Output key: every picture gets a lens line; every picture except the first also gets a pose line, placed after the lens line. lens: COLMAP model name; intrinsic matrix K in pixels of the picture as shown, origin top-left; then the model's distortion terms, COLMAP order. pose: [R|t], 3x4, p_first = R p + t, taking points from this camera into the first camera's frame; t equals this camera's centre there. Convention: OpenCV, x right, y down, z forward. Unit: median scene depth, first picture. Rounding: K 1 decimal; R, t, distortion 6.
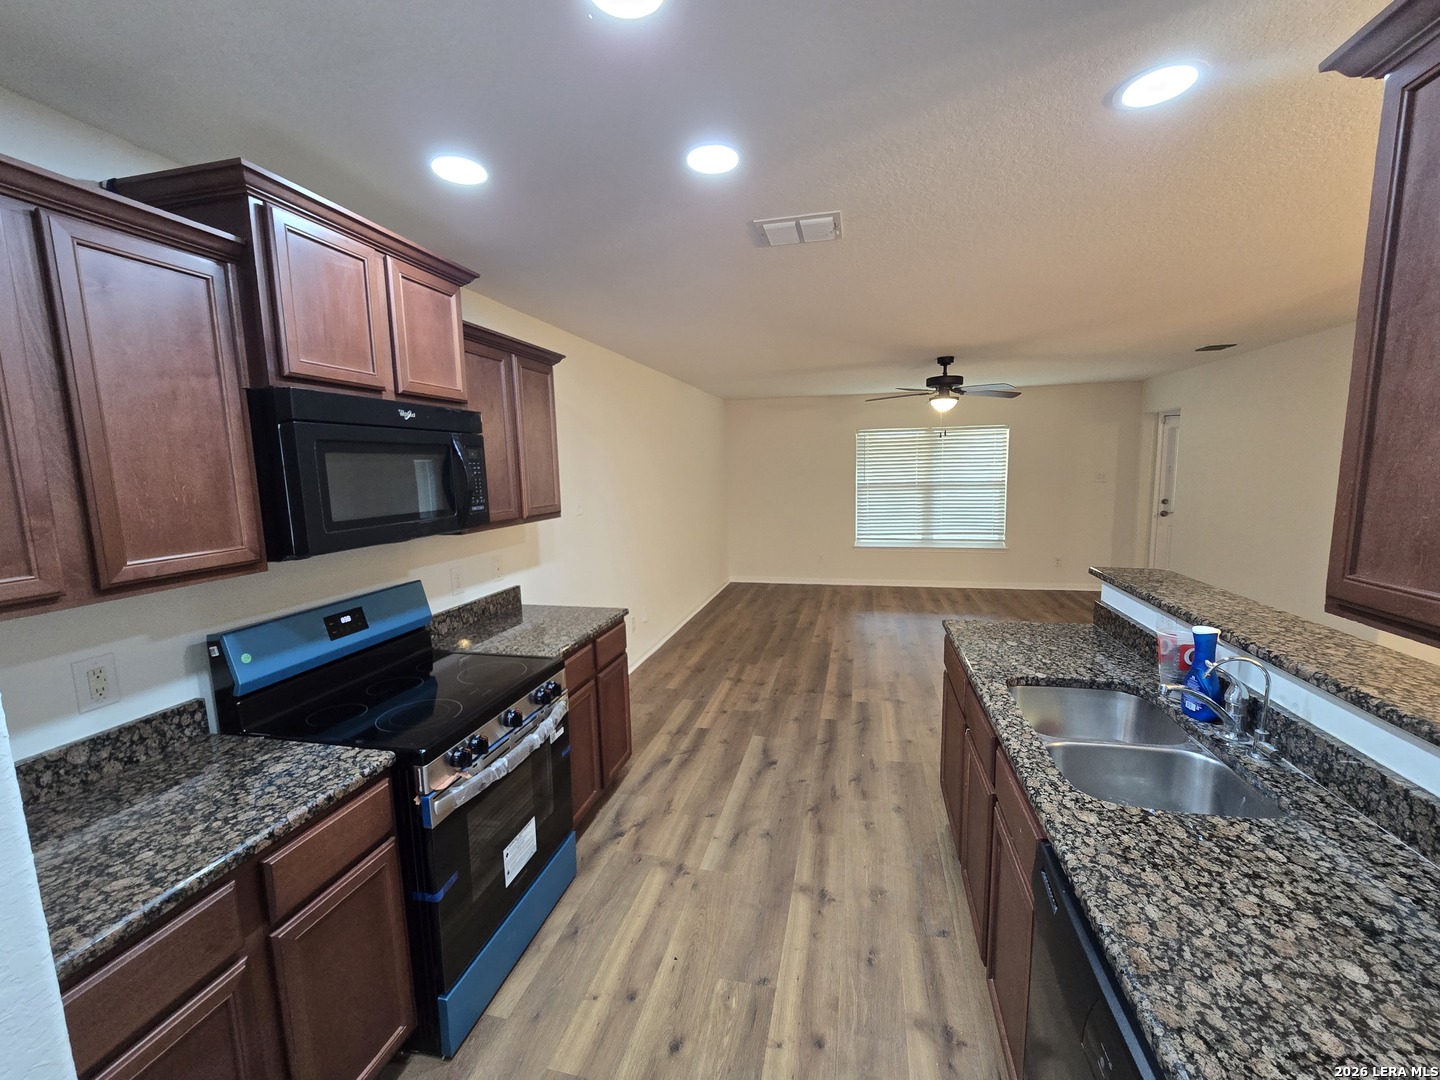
lens RADIAL K [[592.7, 0, 721.2], [0, 592.7, 545.6], [0, 0, 1]] dist [-0.003318, 0.000262]
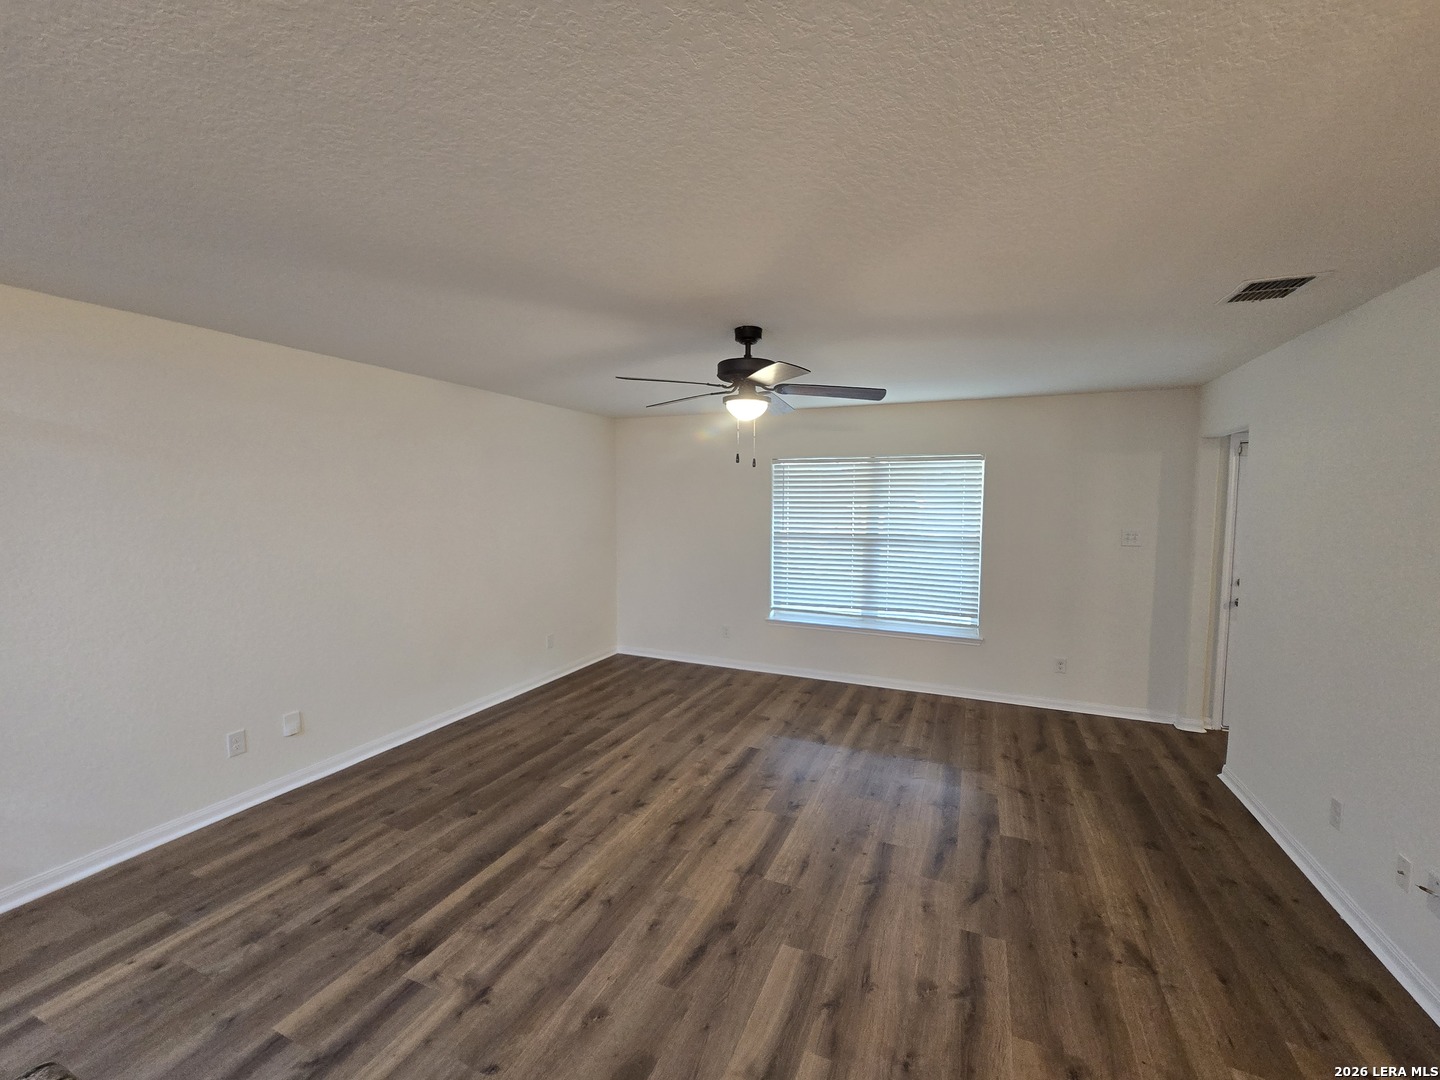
lens RADIAL K [[592.7, 0, 721.2], [0, 592.7, 545.6], [0, 0, 1]] dist [-0.003318, 0.000262]
pose [[0.983811, 0.041301, -0.174388, 0.494161], [-0.051531, 0.997181, -0.054542, -0.077260], [0.171643, 0.062645, 0.983165, 0.468201]]
